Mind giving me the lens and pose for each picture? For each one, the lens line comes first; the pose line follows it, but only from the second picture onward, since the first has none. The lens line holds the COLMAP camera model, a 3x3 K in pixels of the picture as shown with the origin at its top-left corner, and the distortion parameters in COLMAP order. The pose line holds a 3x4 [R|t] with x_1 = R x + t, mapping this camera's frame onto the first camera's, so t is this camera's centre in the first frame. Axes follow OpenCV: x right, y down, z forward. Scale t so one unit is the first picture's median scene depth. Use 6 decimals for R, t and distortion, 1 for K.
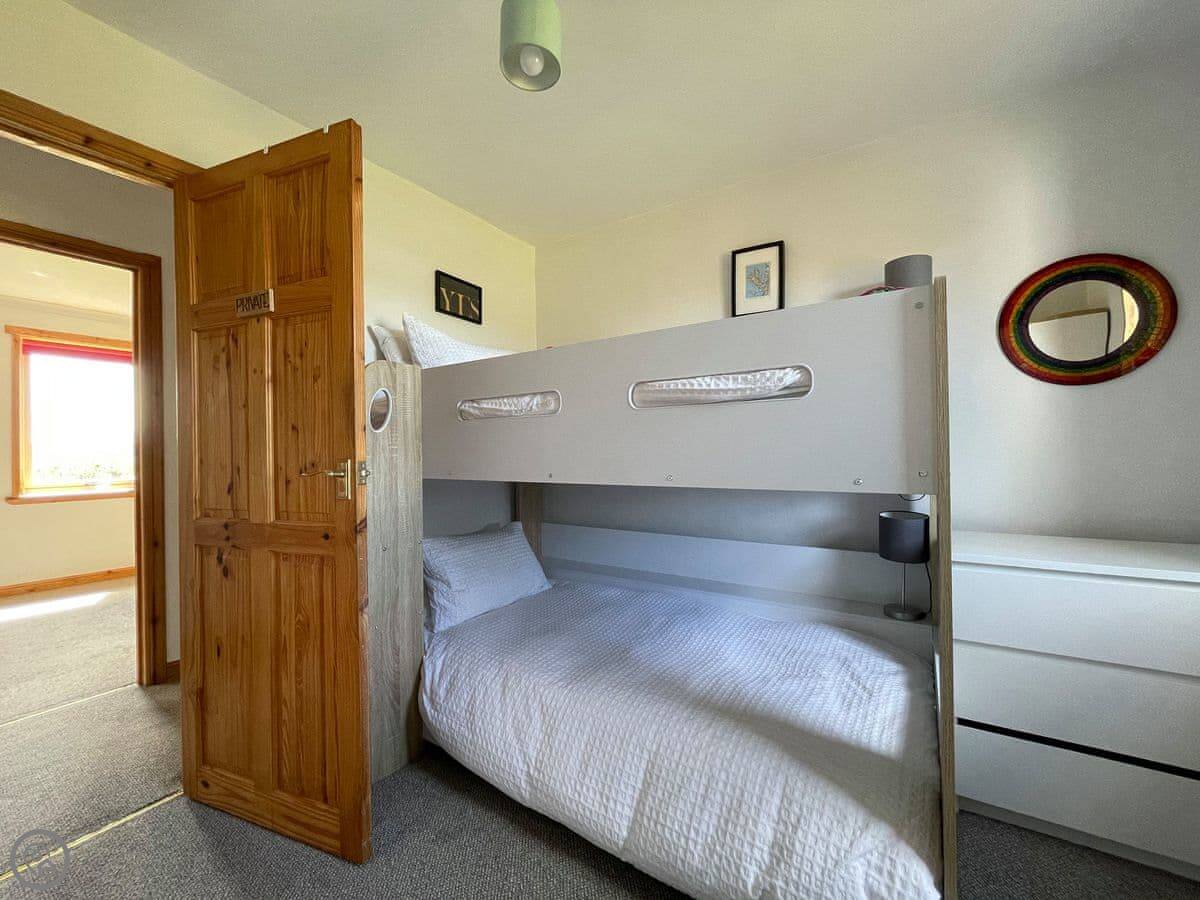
lens RADIAL K [[487.1, 0, 598.9], [0, 487.1, 448.9], [0, 0, 1]] dist [-0.000138, 0.000213]
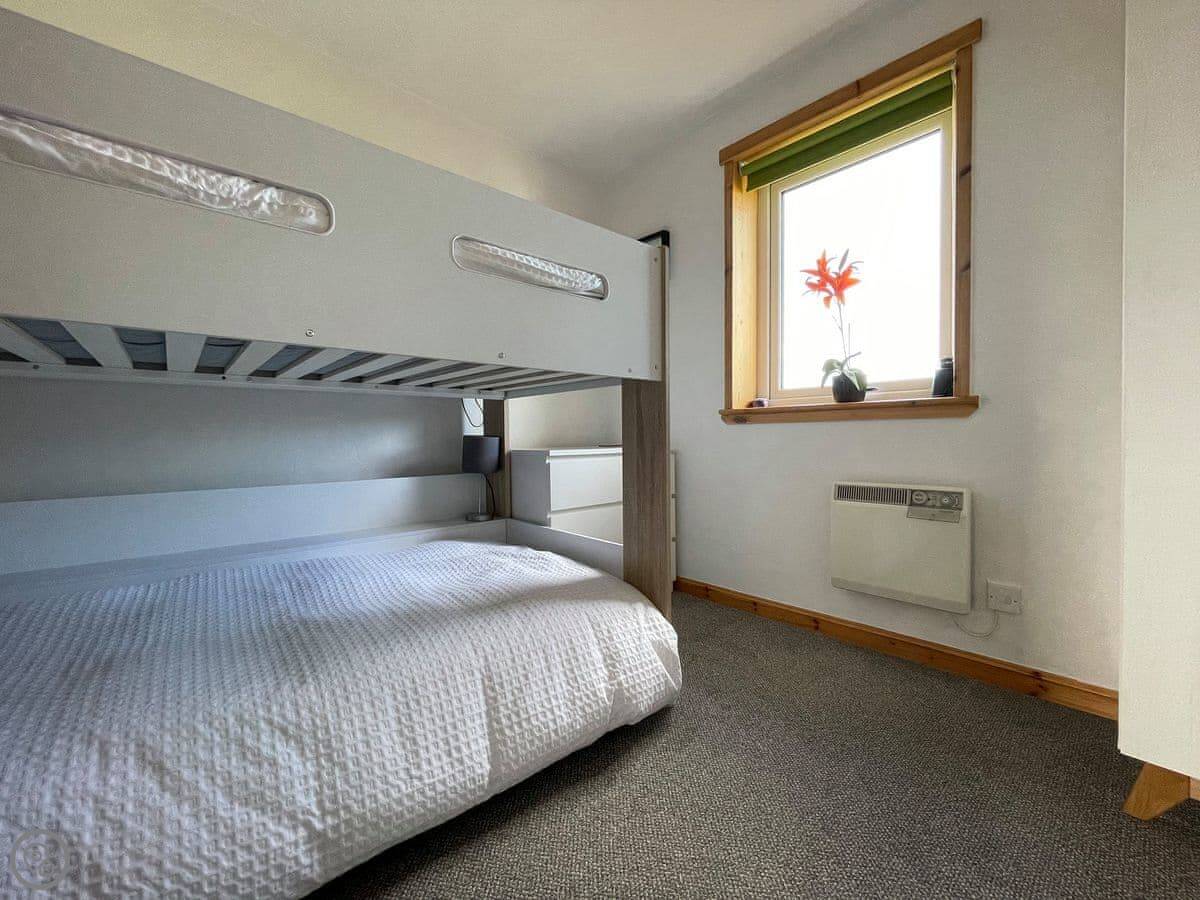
lens RADIAL K [[487.1, 0, 598.9], [0, 487.1, 448.9], [0, 0, 1]] dist [-0.000138, 0.000213]
pose [[0.259143, -0.014257, 0.965734, -0.673302], [0.000977, 0.999894, 0.014499, 0.215722], [-0.965838, -0.002814, 0.259129, 0.568687]]
